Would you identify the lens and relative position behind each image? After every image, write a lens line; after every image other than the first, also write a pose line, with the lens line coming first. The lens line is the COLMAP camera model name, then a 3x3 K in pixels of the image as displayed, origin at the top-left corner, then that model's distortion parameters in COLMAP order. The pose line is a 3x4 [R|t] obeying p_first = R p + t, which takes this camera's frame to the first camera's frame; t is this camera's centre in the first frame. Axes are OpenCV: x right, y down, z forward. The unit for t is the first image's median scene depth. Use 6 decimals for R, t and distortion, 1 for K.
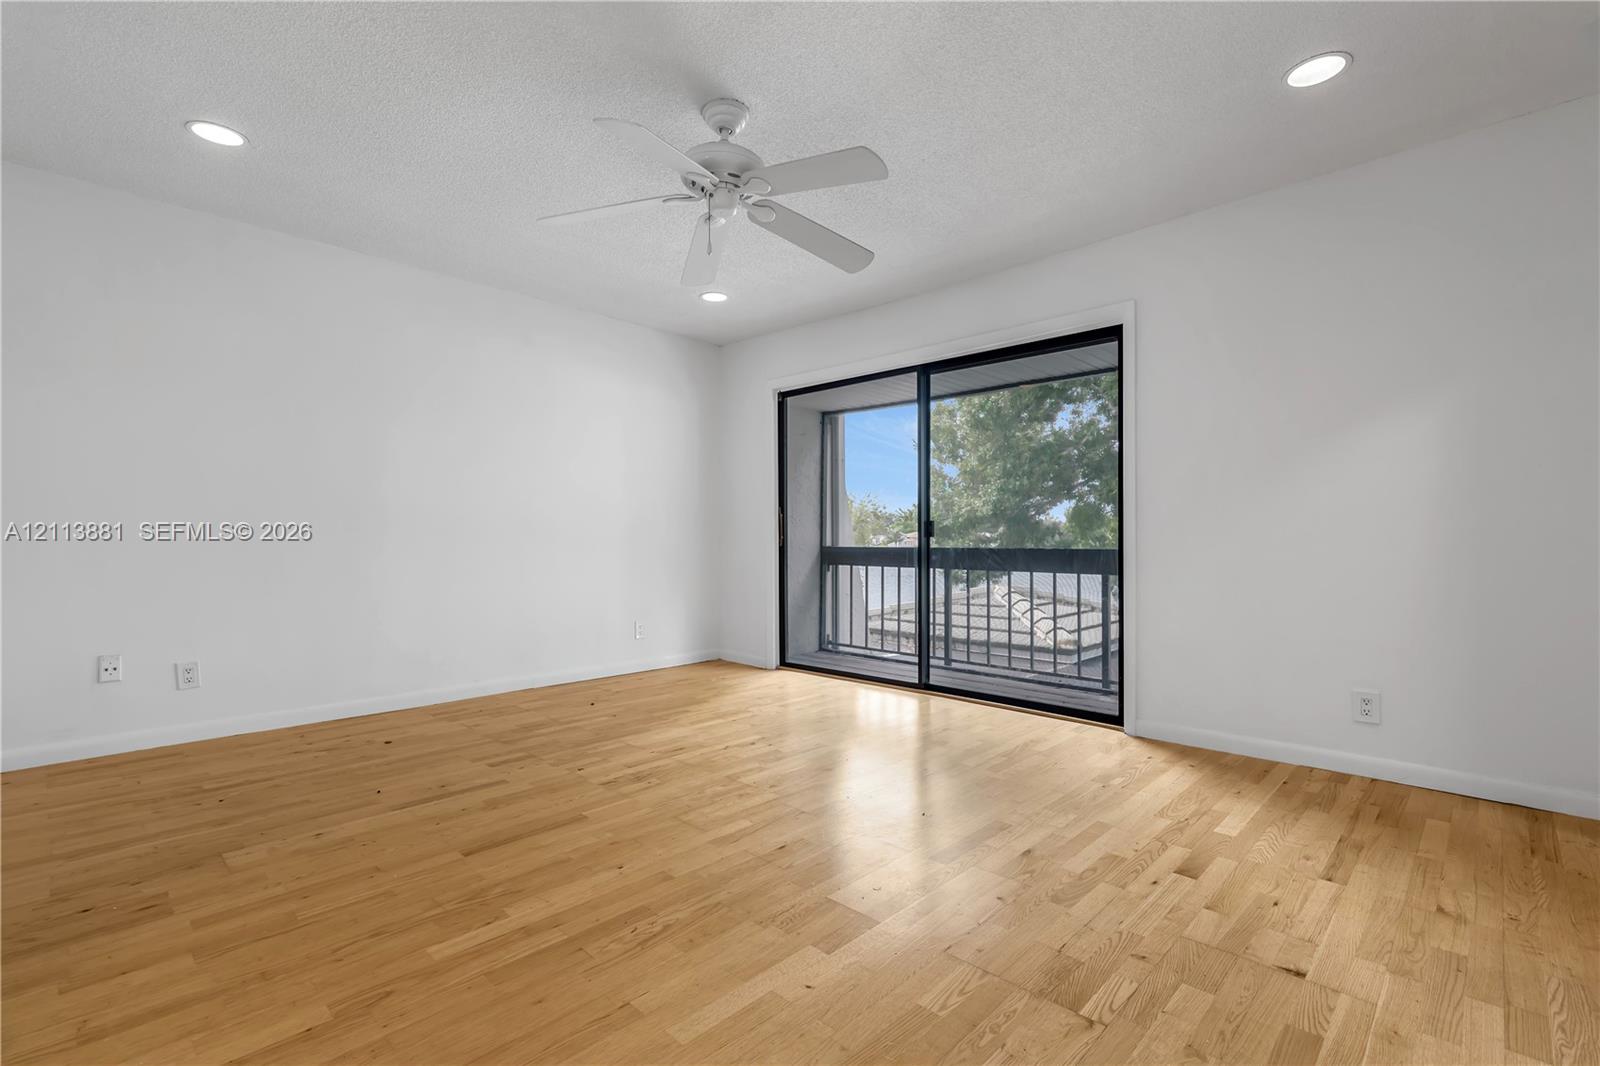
lens RADIAL K [[720.2, 0, 794.5], [0, 720.2, 540.0], [0, 0, 1]] dist [0.008638, -0.000411]
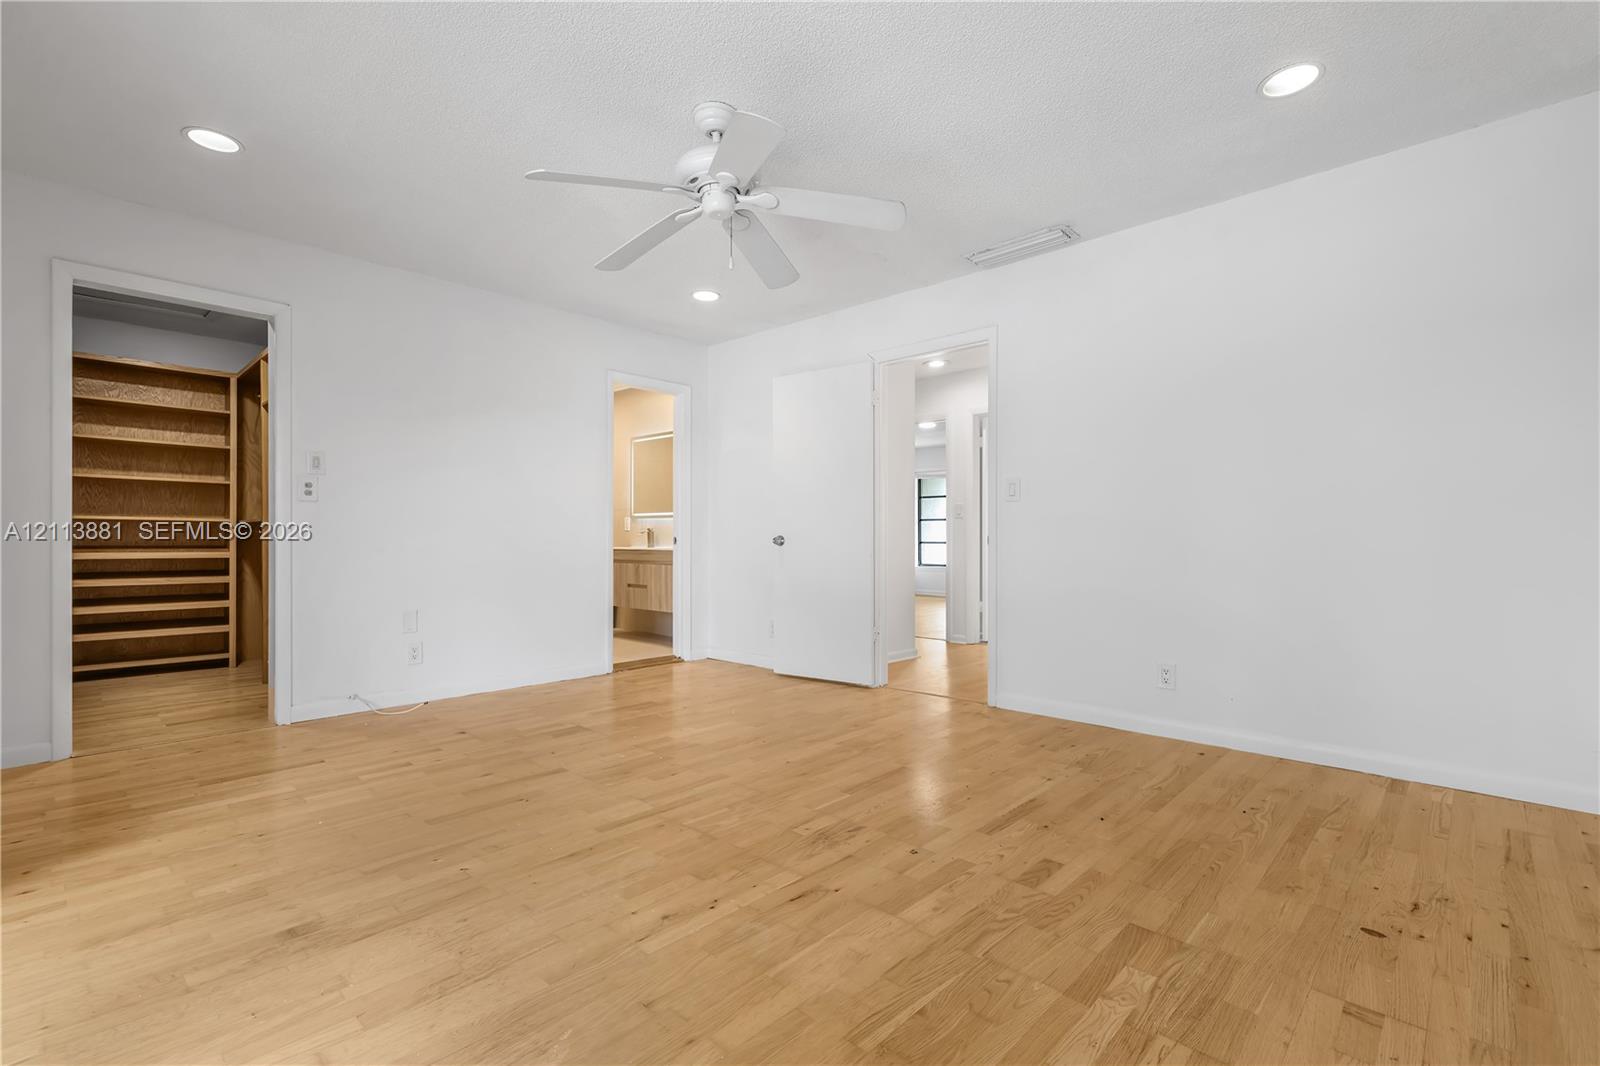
lens RADIAL K [[720.2, 0, 788.6], [0, 720.2, 539.1], [0, 0, 1]] dist [0.008638, -0.000411]
pose [[-0.999992, 0.000650, -0.003819, -0.165434], [0.000647, 0.999999, 0.000779, -0.001212], [0.003819, 0.000776, -0.999992, 1.721511]]
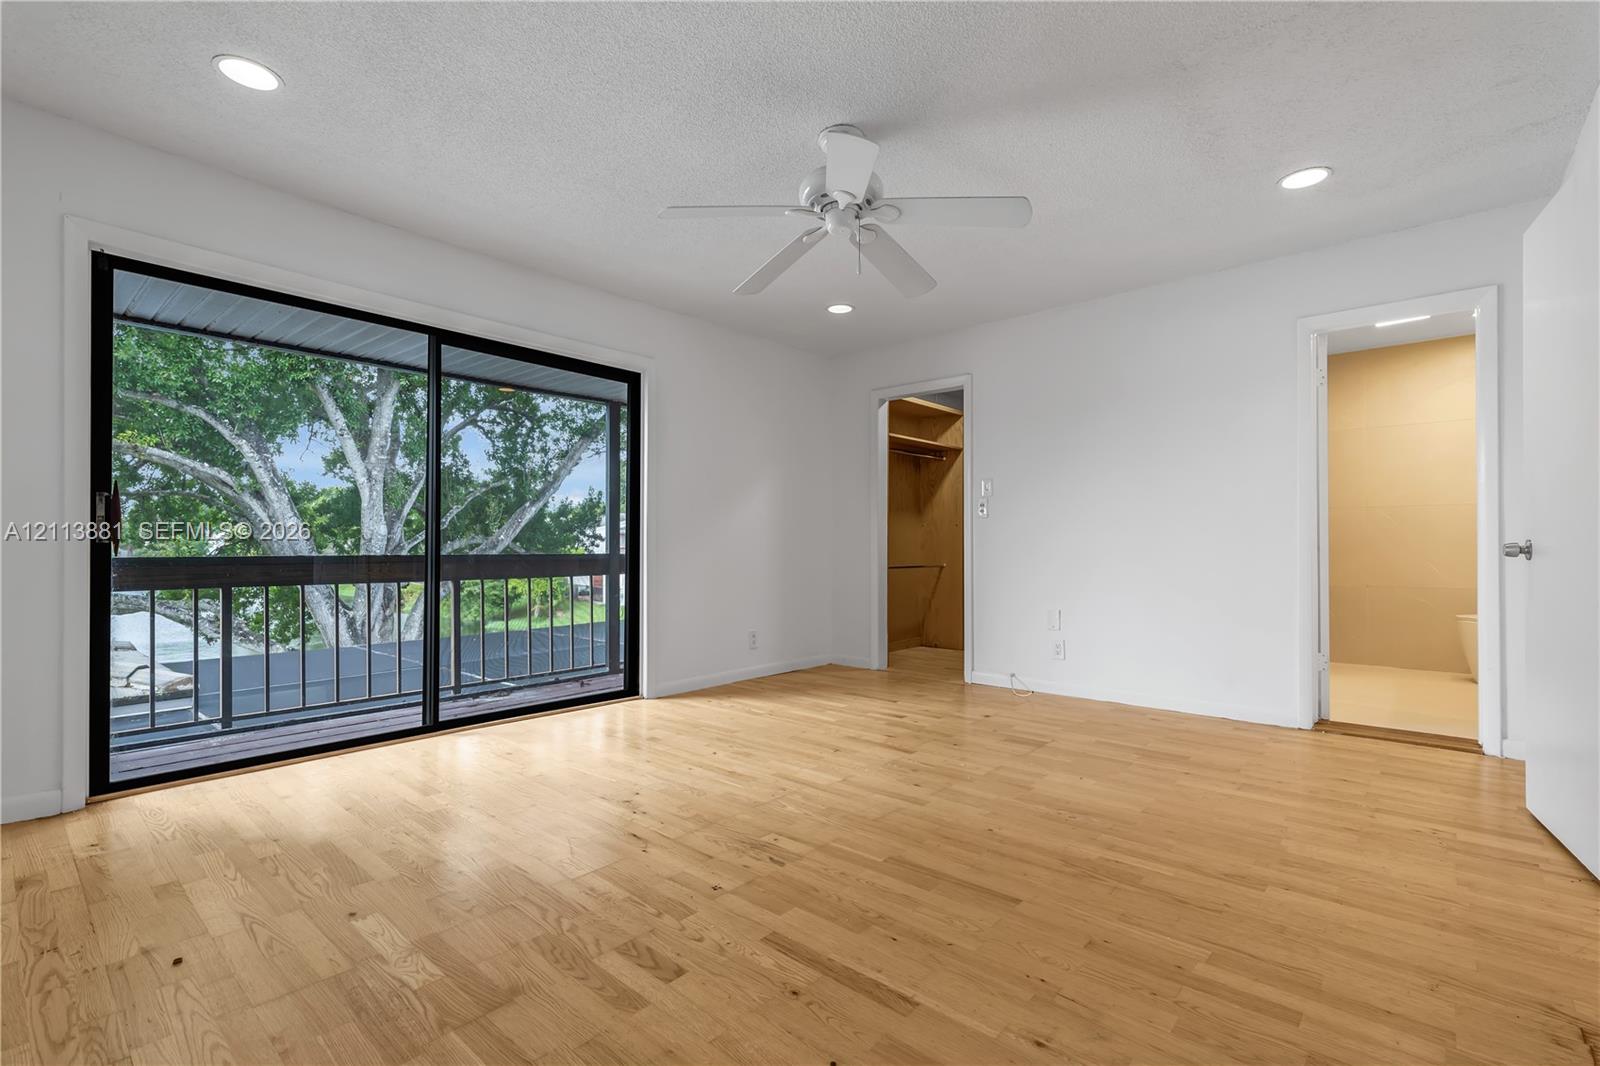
lens RADIAL K [[720.2, 0, 791.2], [0, 720.2, 531.5], [0, 0, 1]] dist [0.008638, -0.000411]
pose [[-0.038380, 0.021030, 0.999042, -0.967185], [0.000059, 0.999779, -0.021044, 0.002123], [-0.999263, -0.000749, -0.038373, 0.949535]]
